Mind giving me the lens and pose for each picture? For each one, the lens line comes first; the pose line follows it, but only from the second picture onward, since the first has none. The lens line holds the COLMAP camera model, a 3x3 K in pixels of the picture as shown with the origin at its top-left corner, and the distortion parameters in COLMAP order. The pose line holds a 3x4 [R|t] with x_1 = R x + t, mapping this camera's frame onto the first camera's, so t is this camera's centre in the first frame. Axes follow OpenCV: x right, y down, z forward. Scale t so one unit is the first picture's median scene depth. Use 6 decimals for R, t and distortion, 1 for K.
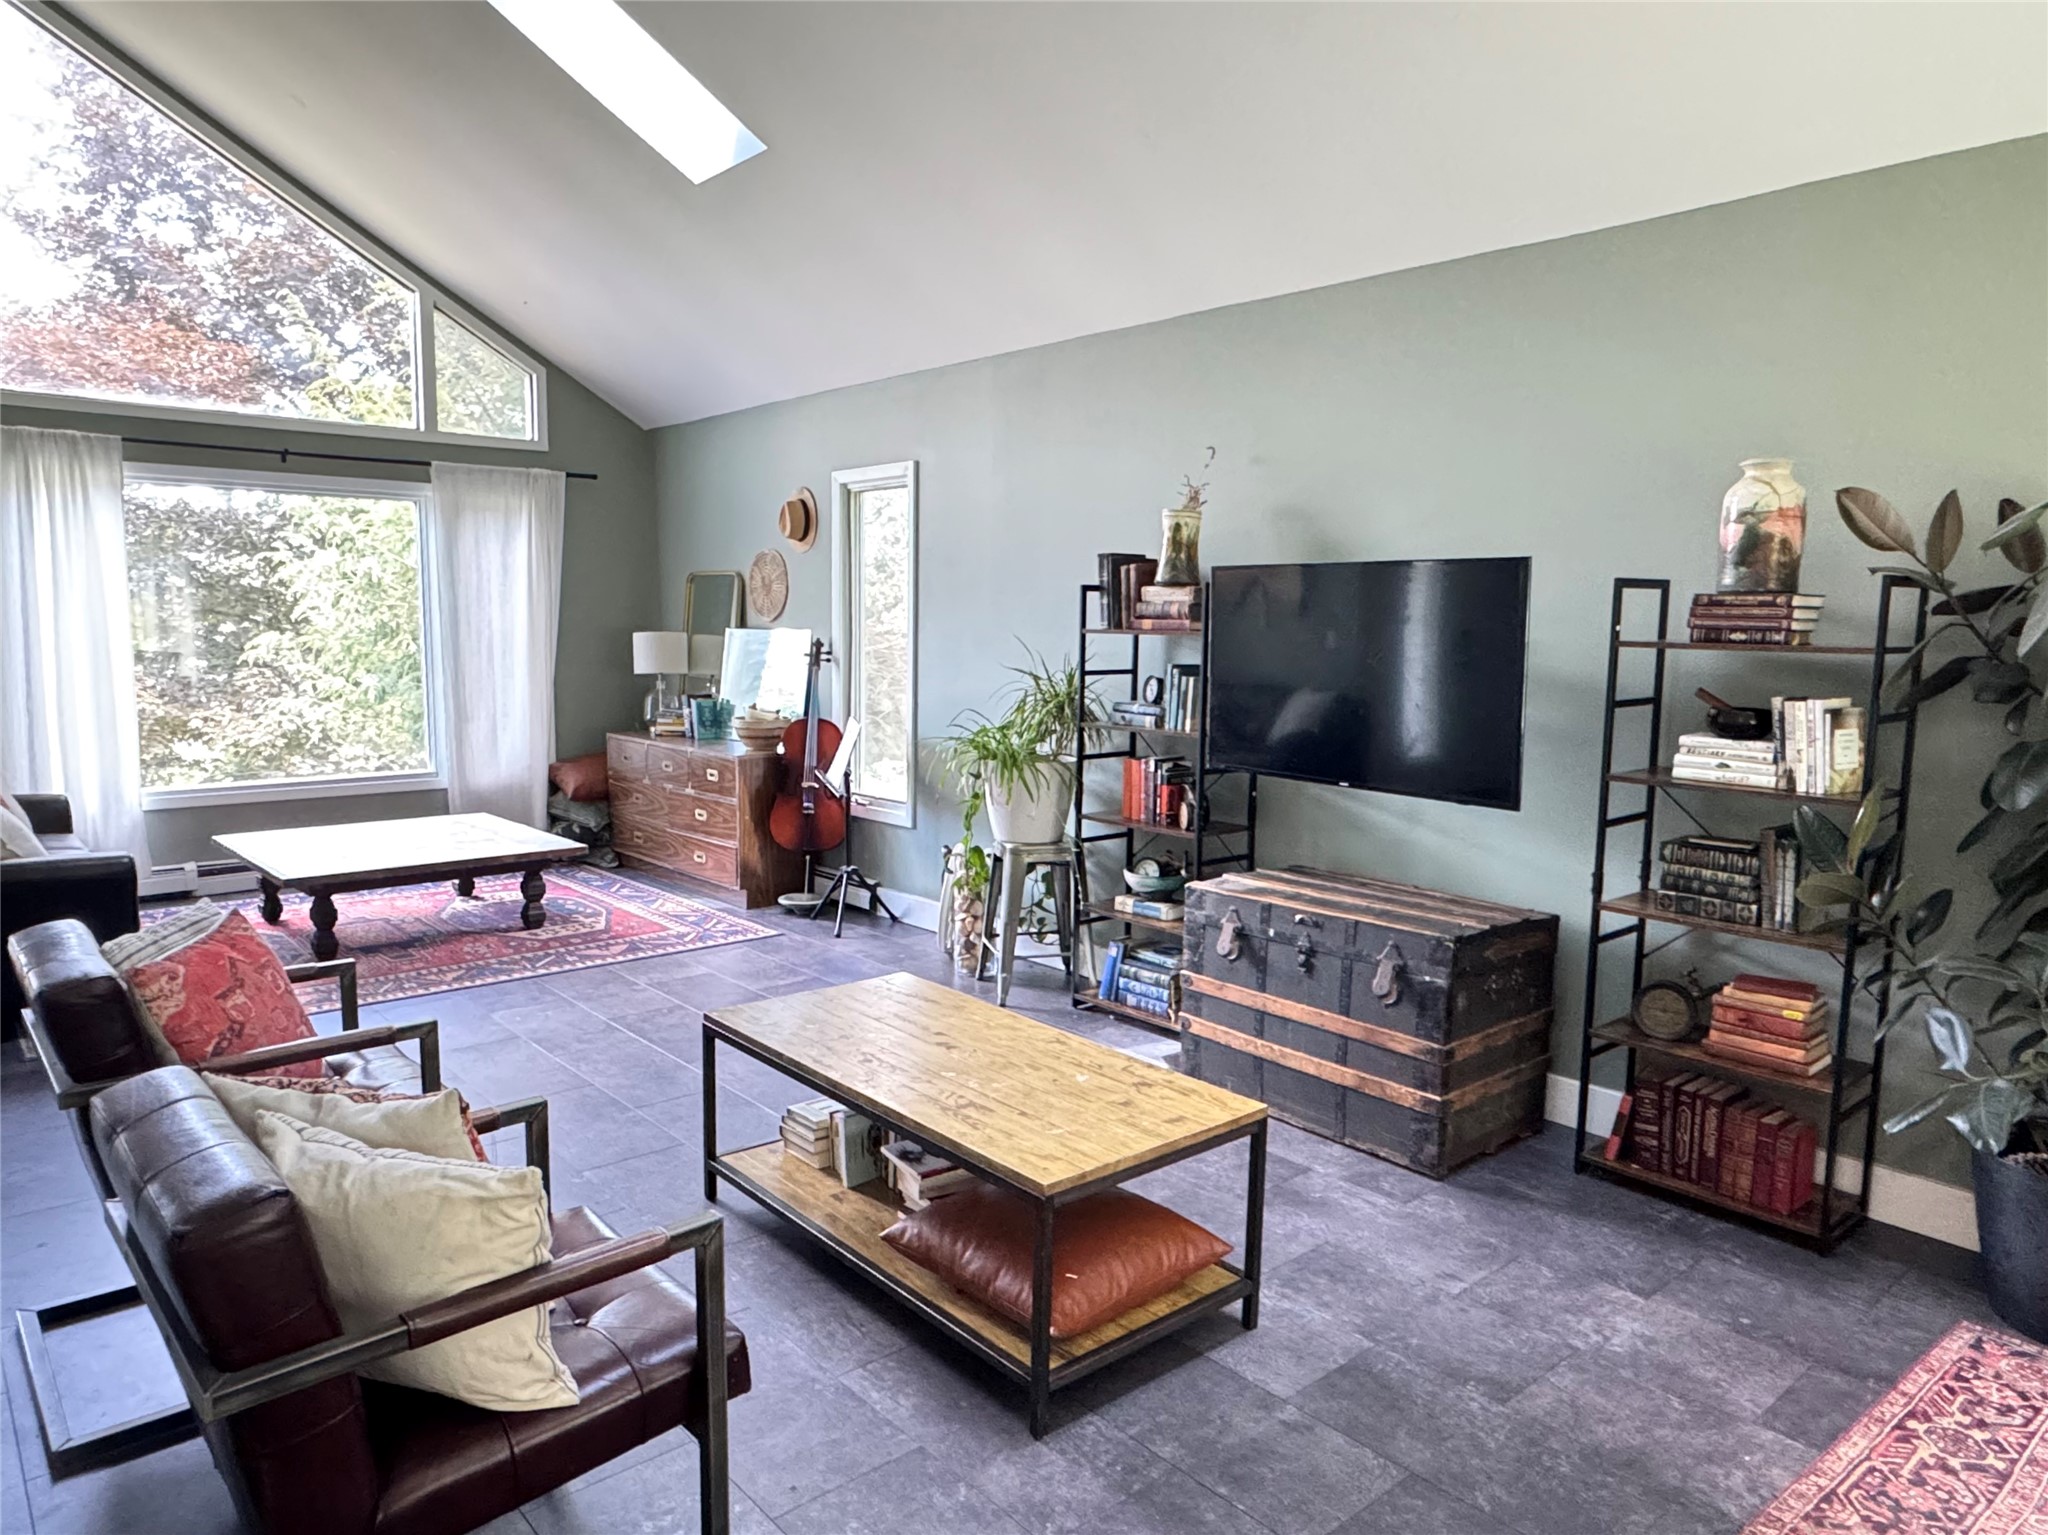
lens RADIAL K [[1379.3, 0, 1024.0], [0, 1379.3, 767.5], [0, 0, 1]] dist [0.003753, 0.000888]
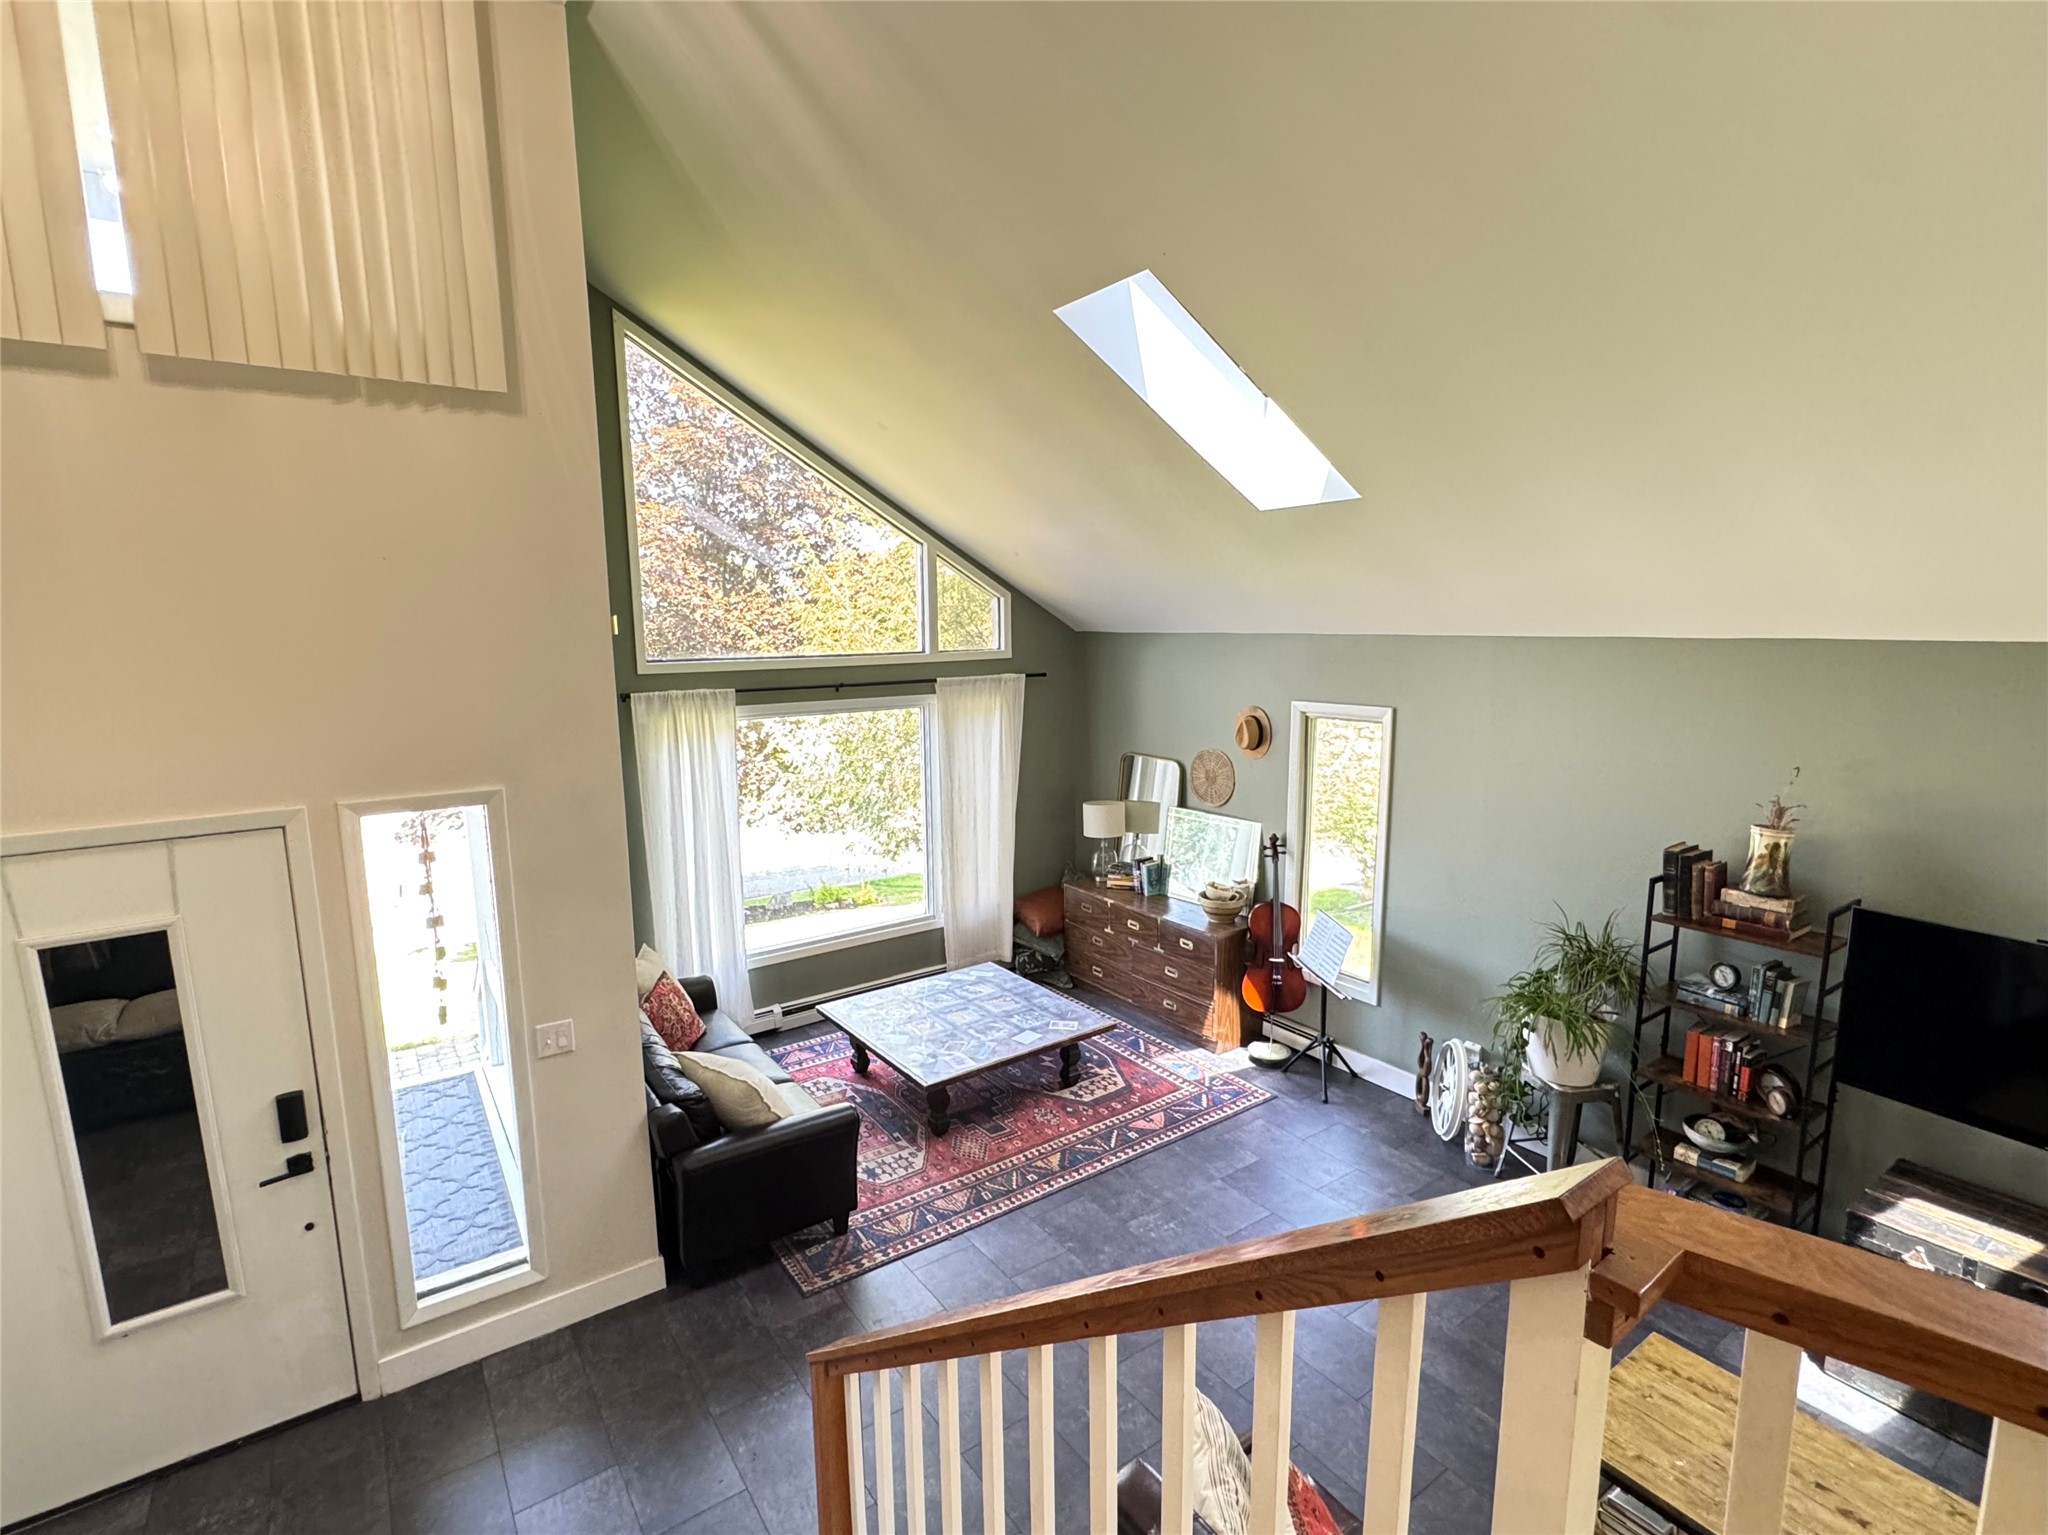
lens RADIAL K [[1016.8, 0, 1024.0], [0, 1016.8, 767.5], [0, 0, 1]] dist [-0.000636, -0.000443]
pose [[0.994605, -0.007689, -0.103449, -0.281553], [0.011312, 0.999341, 0.034484, -0.189545], [0.103116, -0.035468, 0.994037, 0.088571]]
